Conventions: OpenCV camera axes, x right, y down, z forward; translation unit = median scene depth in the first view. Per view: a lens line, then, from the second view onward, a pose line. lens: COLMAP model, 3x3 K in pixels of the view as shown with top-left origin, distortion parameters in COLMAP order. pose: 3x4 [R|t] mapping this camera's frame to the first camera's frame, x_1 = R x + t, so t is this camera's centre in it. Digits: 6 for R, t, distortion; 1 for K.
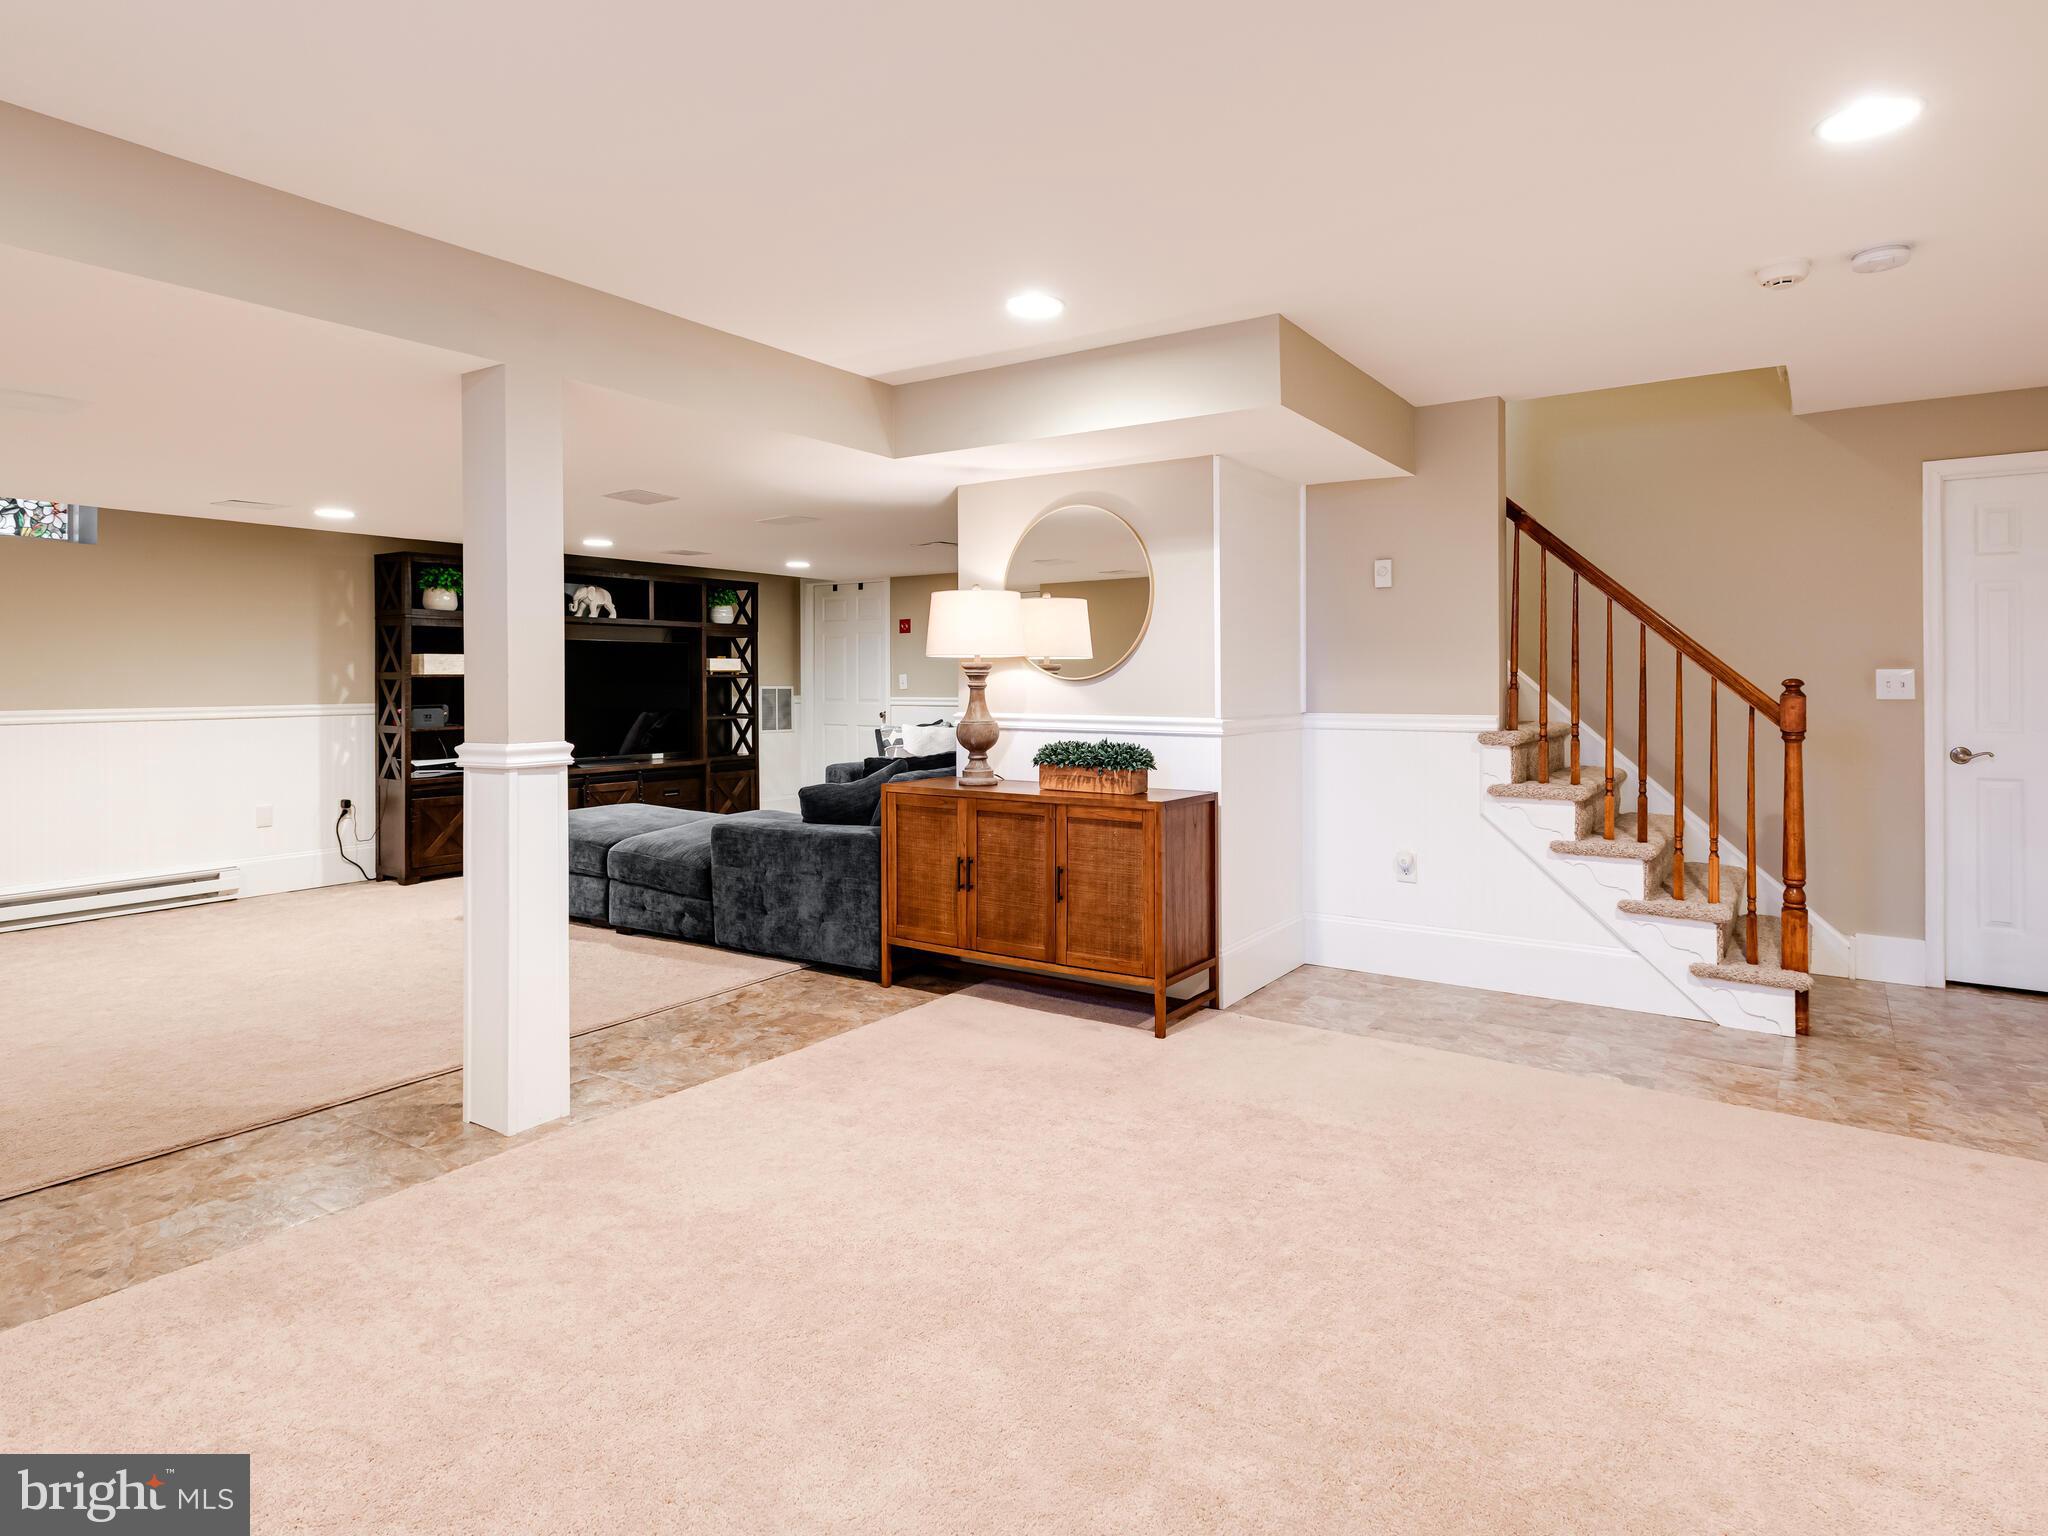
lens RADIAL K [[1092.3, 0, 979.6], [0, 1092.3, 690.7], [0, 0, 1]] dist [0.024114, -0.008777]
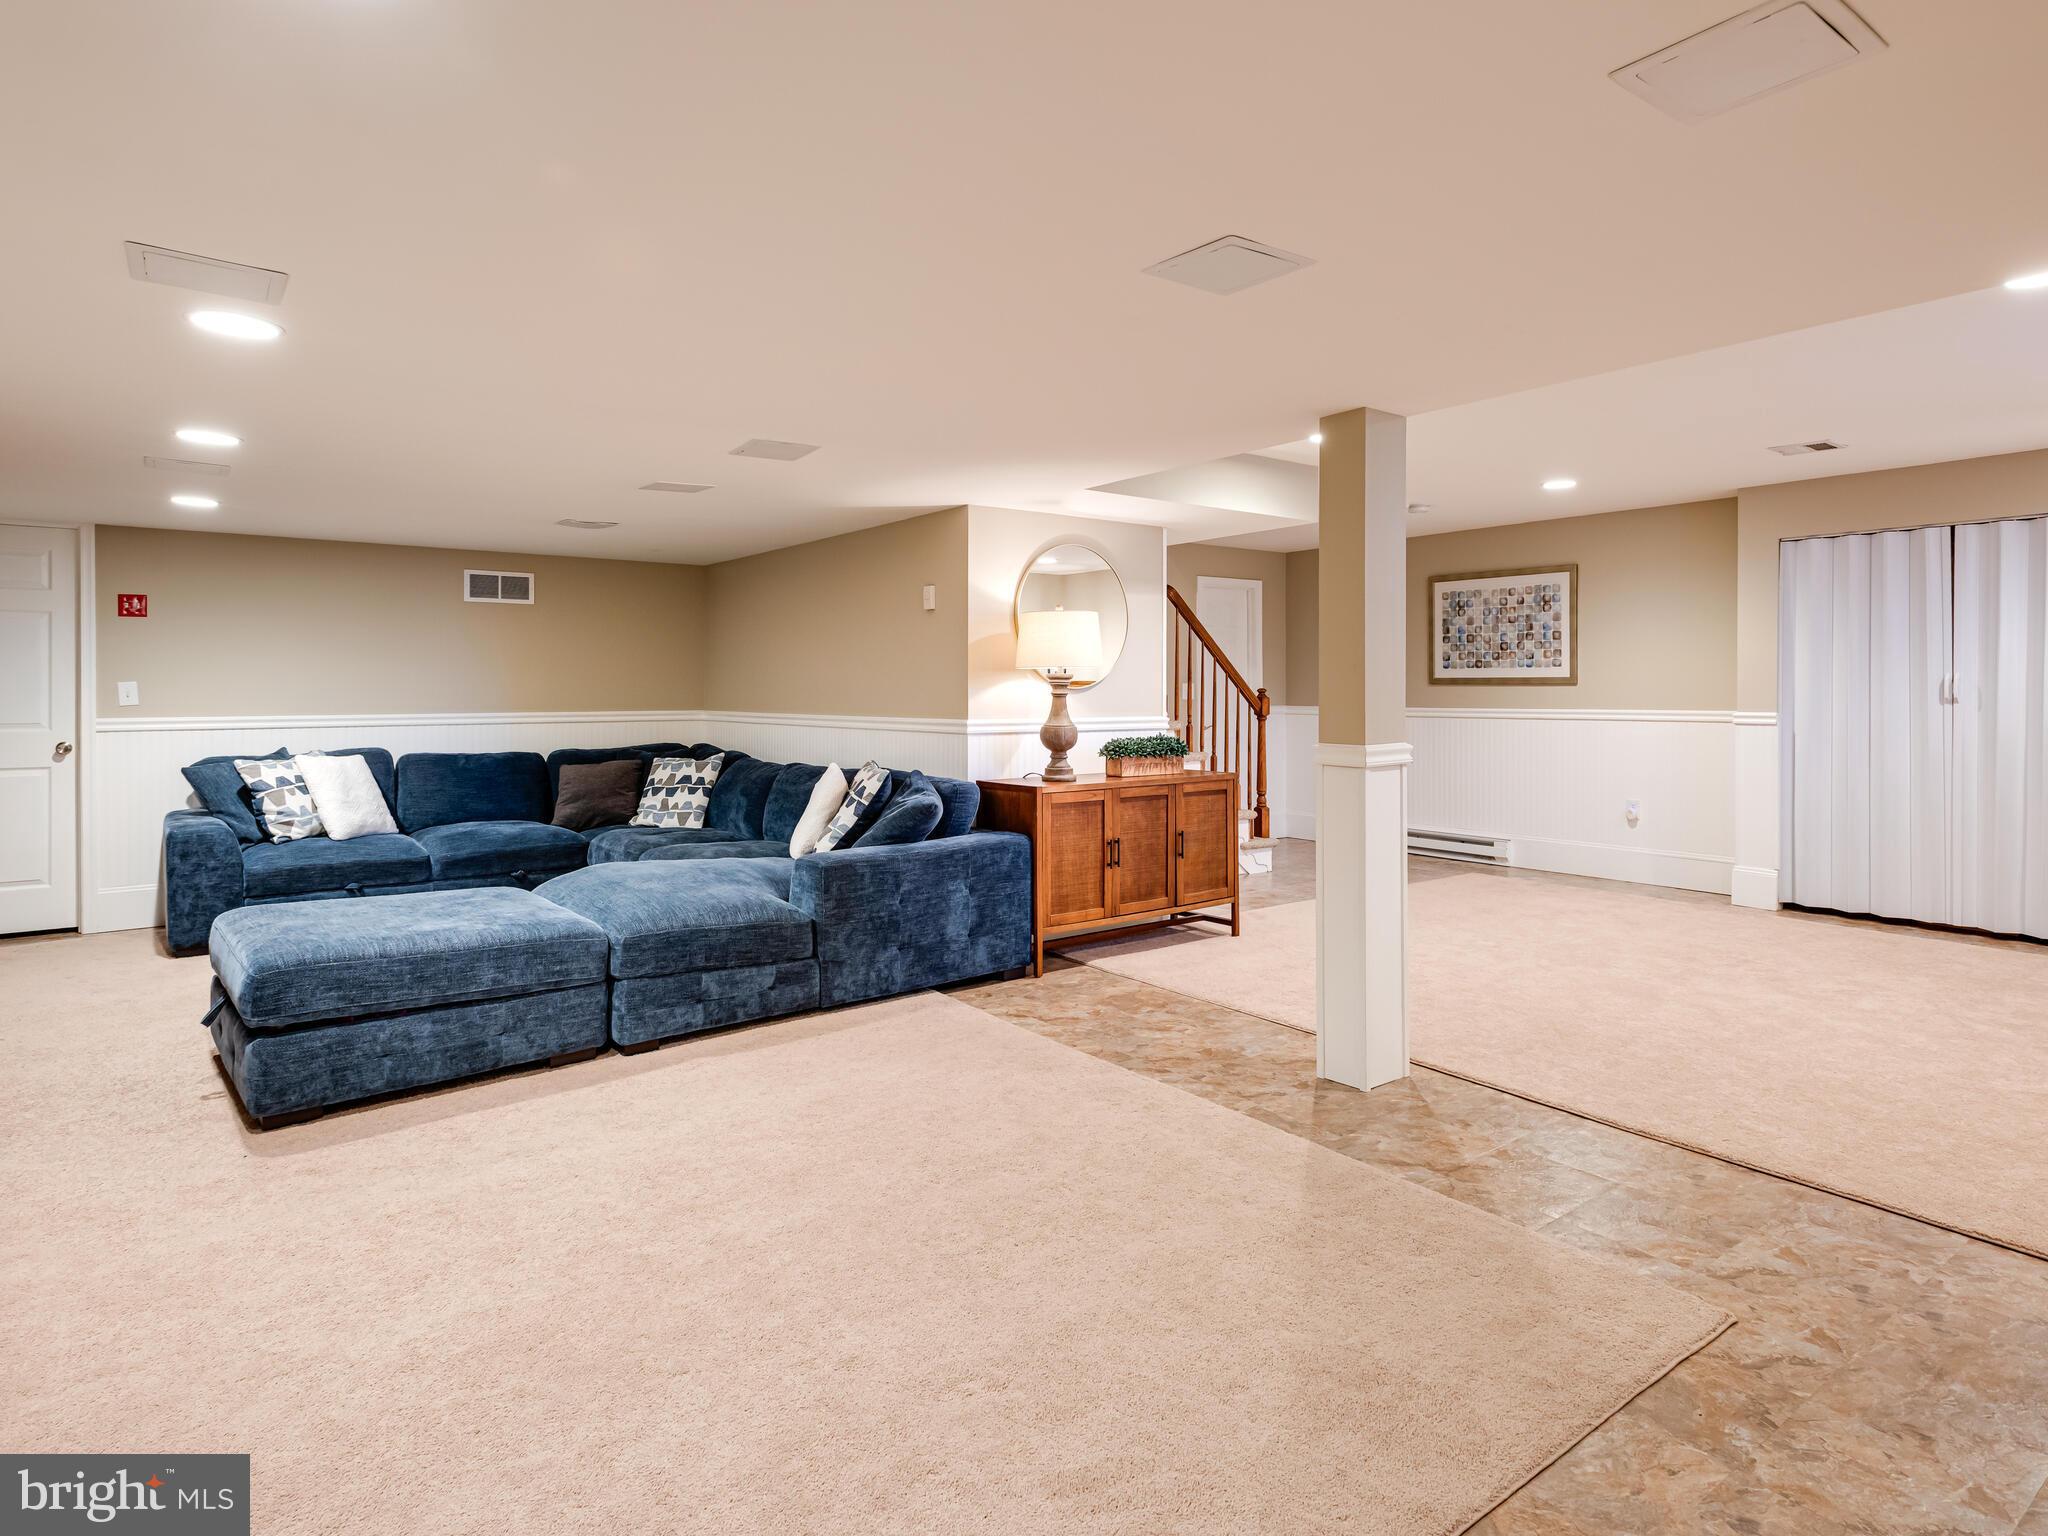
lens RADIAL K [[1092.3, 0, 1047.8], [0, 1092.3, 696.4], [0, 0, 1]] dist [0.024114, -0.008777]
pose [[0.343404, -0.005951, 0.939169, -1.167988], [0.010366, 0.999943, 0.002546, -0.005731], [-0.939131, 0.008862, 0.343446, 0.671707]]
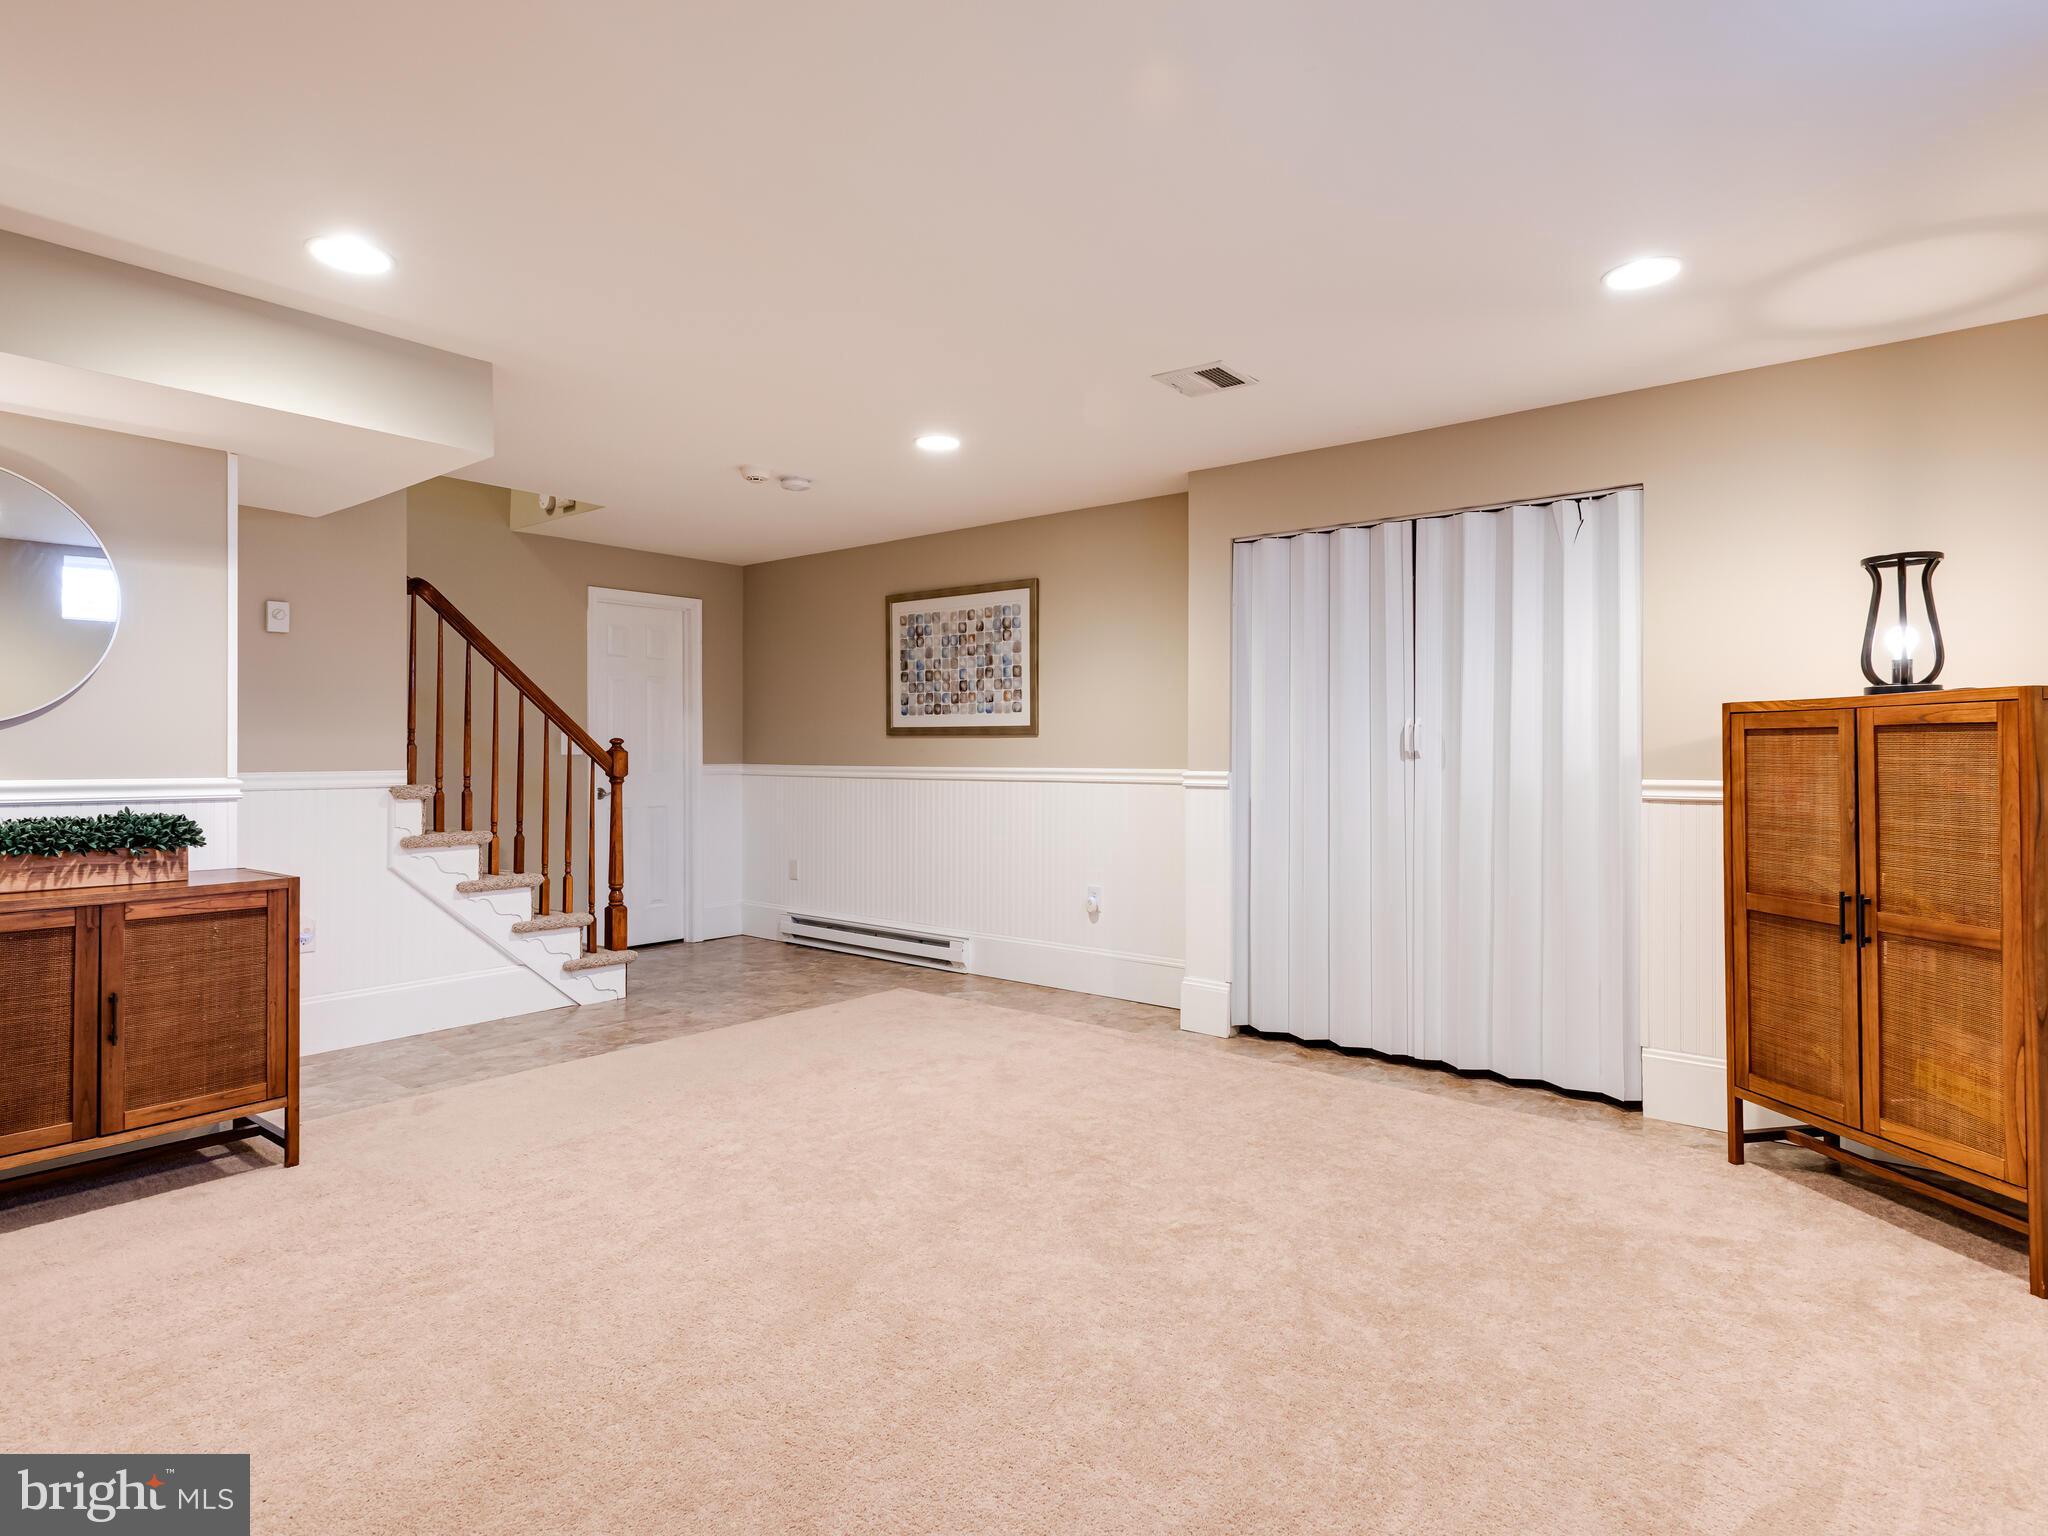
lens RADIAL K [[1092.3, 0, 1024.1], [0, 1092.3, 753.4], [0, 0, 1]] dist [0.024114, -0.008777]
pose [[0.120135, -0.001267, 0.992757, -0.538255], [0.006245, 0.999980, 0.000520, 0.010310], [-0.992738, 0.006138, 0.120140, 0.323379]]
